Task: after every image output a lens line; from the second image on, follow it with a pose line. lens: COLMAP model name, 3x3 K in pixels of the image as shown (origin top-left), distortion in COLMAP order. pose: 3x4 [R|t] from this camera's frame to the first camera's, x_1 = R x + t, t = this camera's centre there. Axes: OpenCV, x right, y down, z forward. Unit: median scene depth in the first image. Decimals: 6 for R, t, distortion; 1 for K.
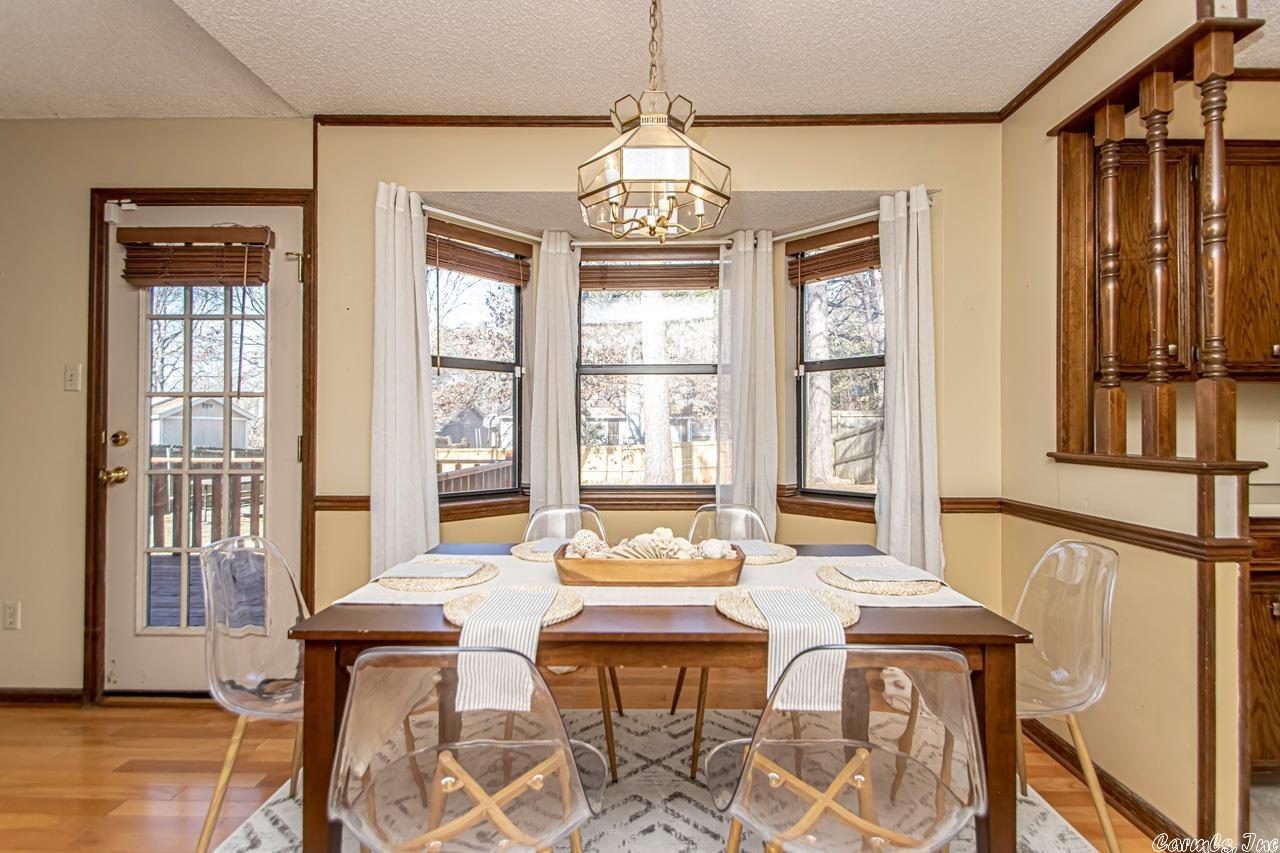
lens RADIAL K [[596.3, 0, 648.8], [0, 596.3, 426.3], [0, 0, 1]] dist [0.011511, -0.011579]
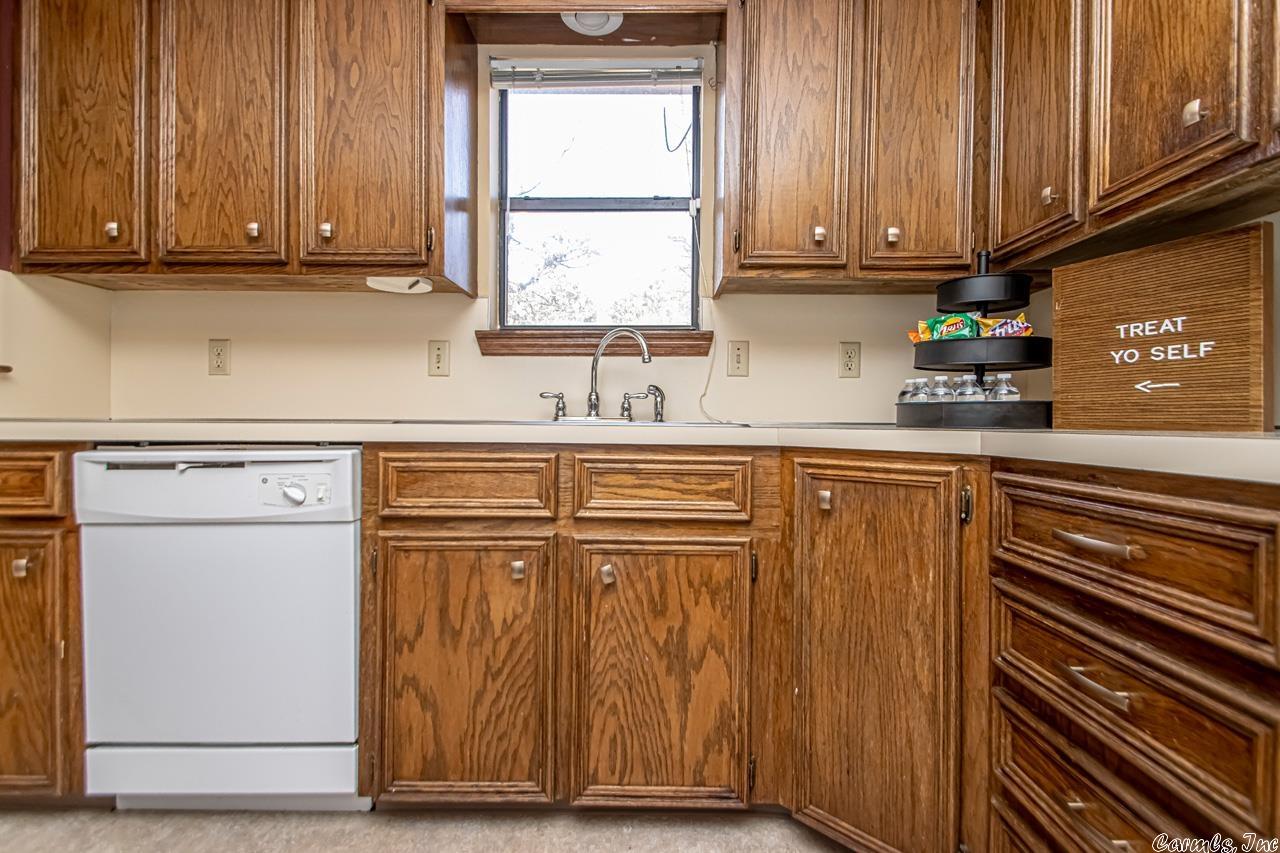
lens RADIAL K [[597.6, 0, 643.4], [0, 597.6, 423.4], [0, 0, 1]] dist [0.030764, -0.019345]
pose [[0.999996, 0.002663, -0.001005, 1.533077], [-0.002645, 0.999842, 0.017564, 0.100055], [0.001052, -0.017561, 0.999845, 0.233872]]
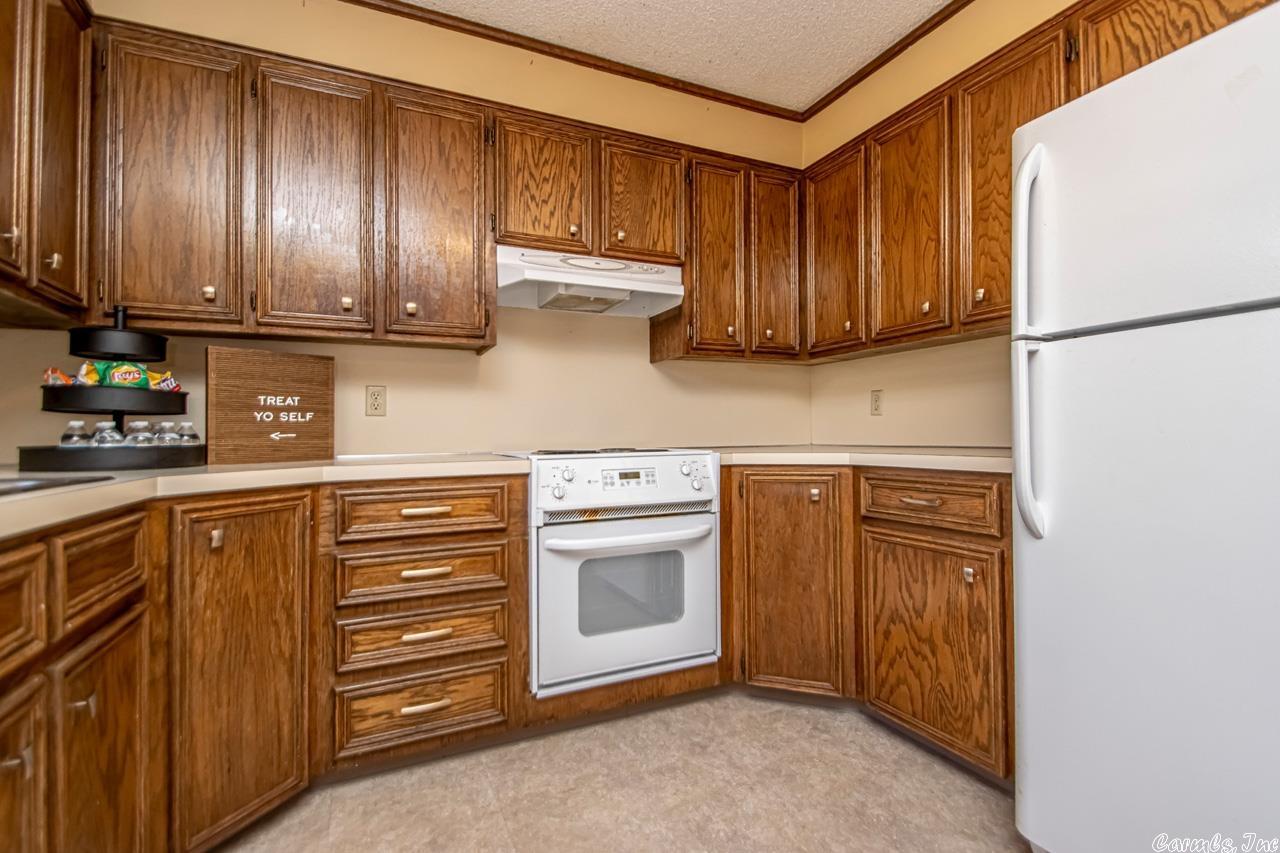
lens RADIAL K [[597.6, 0, 643.4], [0, 597.6, 423.4], [0, 0, 1]] dist [0.030764, -0.019345]
pose [[-0.429263, 0.020151, 0.902955, 0.945116], [0.005005, 0.999789, -0.019933, 0.077221], [-0.903166, -0.004037, -0.429273, 0.669939]]
